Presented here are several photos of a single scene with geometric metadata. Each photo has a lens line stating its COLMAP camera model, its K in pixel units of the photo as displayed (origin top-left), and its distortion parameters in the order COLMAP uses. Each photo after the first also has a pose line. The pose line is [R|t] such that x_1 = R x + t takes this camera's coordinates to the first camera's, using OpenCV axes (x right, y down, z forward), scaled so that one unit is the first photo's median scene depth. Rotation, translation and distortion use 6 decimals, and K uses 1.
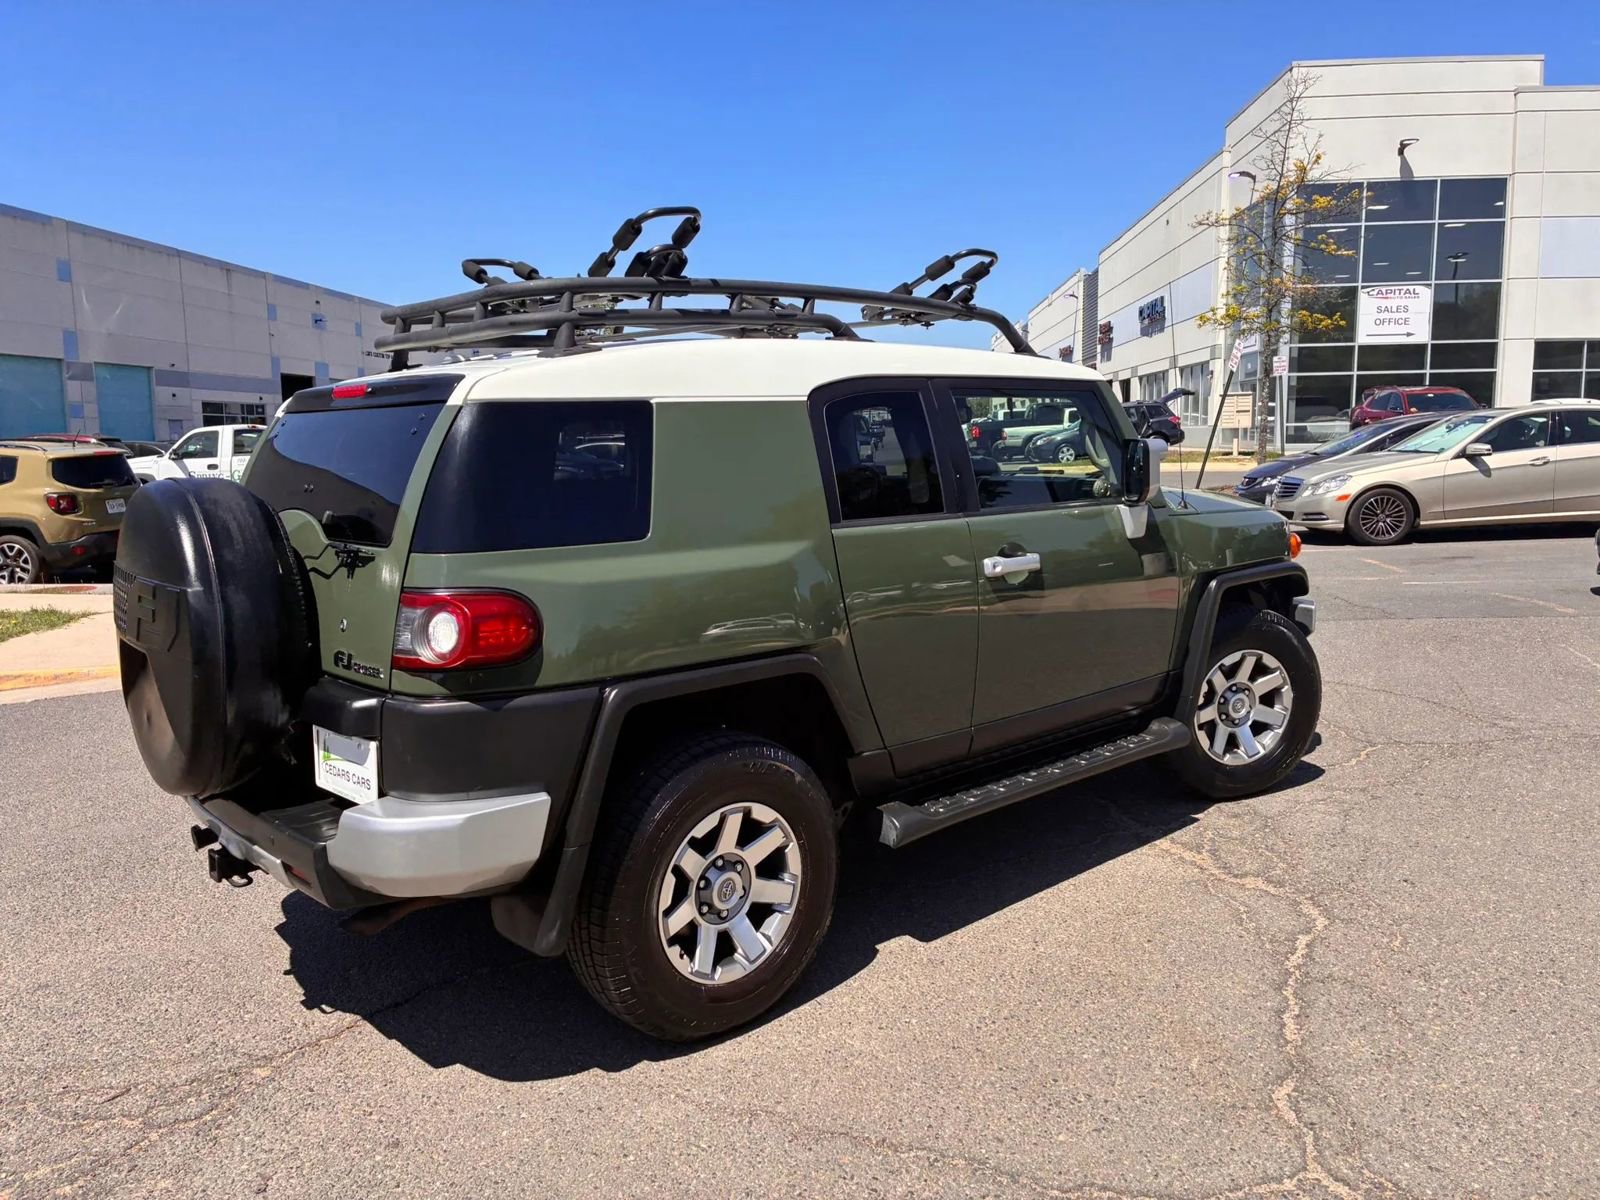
lens RADIAL K [[1207.6, 0, 778.4], [0, 1207.6, 595.7], [0, 0, 1]] dist [0.064472, -0.074616]
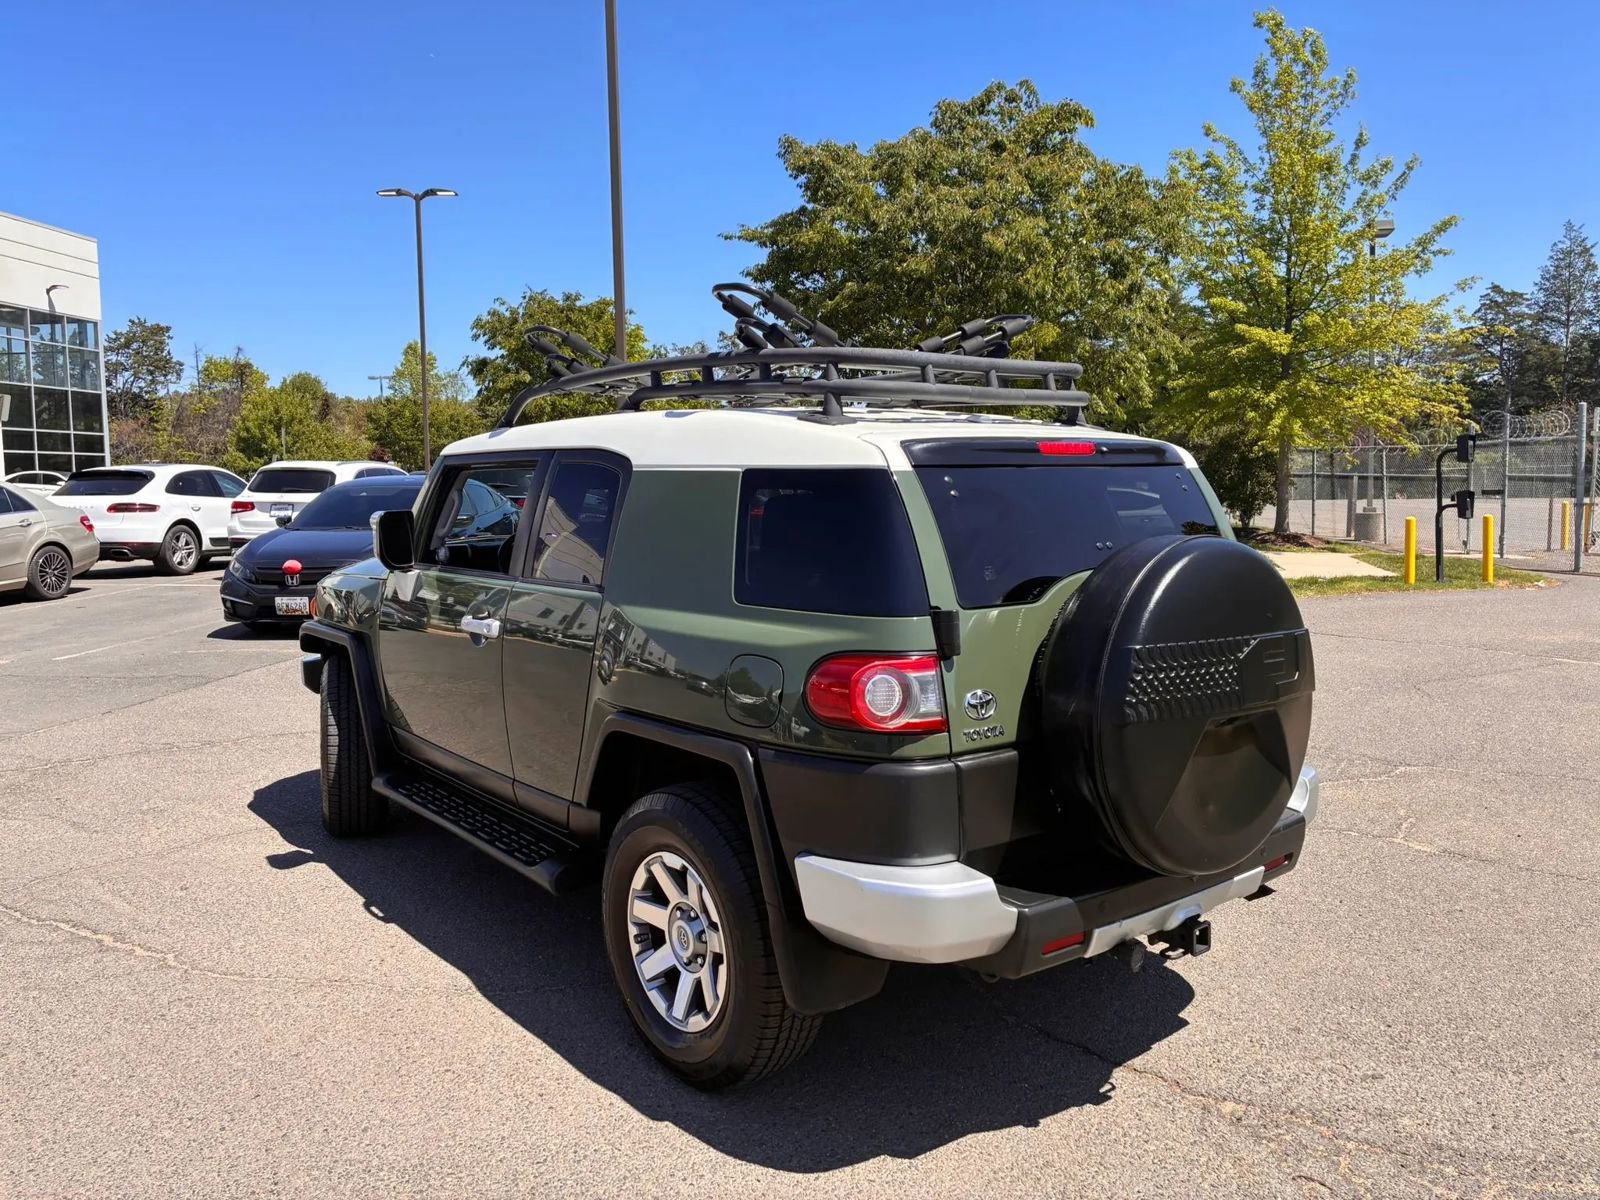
lens RADIAL K [[1212.9, 0, 779.1], [0, 1212.9, 597.8], [0, 0, 1]] dist [0.050393, -0.049121]
pose [[0.034587, -0.079587, 0.996228, -1.189038], [0.141320, 0.987197, 0.073960, -0.134910], [-0.989360, 0.138229, 0.045391, 1.055918]]
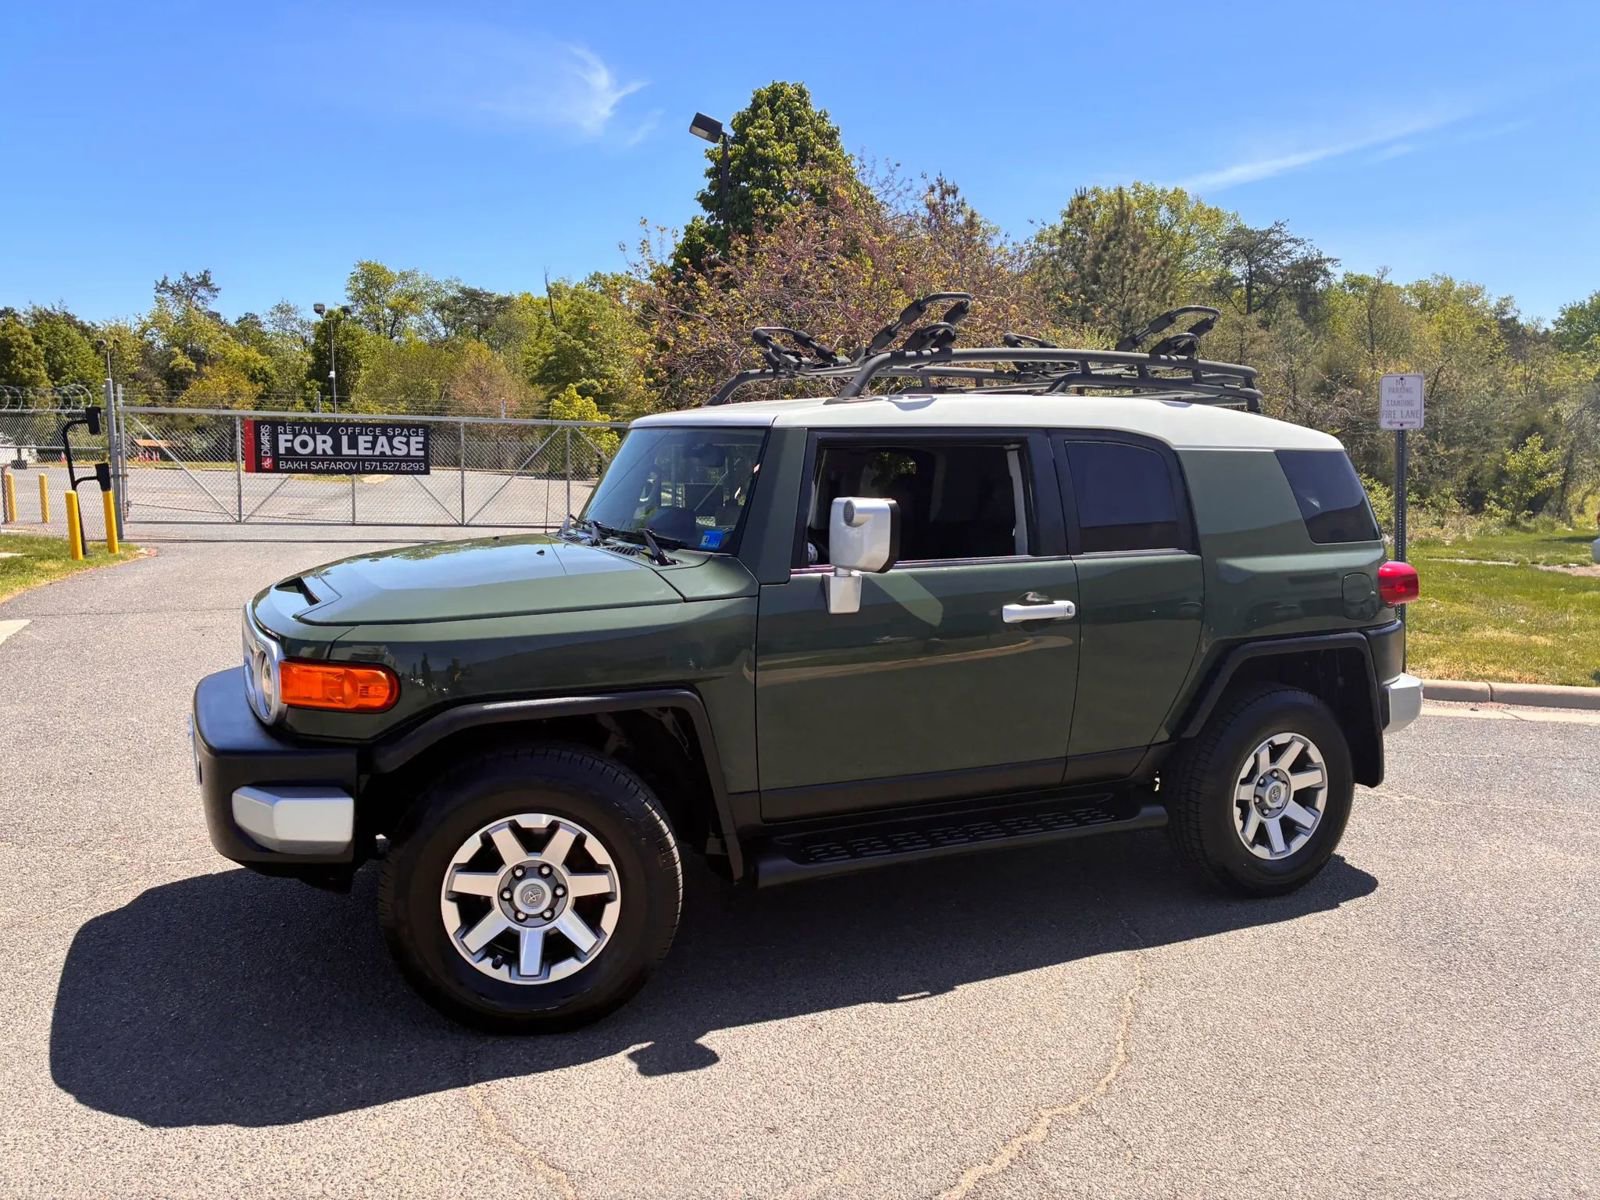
lens RADIAL K [[1207.6, 0, 780.8], [0, 1207.6, 599.2], [0, 0, 1]] dist [0.064472, -0.074616]
pose [[-0.967335, -0.017002, 0.252931, -0.174154], [0.048150, 0.967263, 0.249166, -0.344068], [-0.248887, 0.253206, -0.934849, 2.381804]]
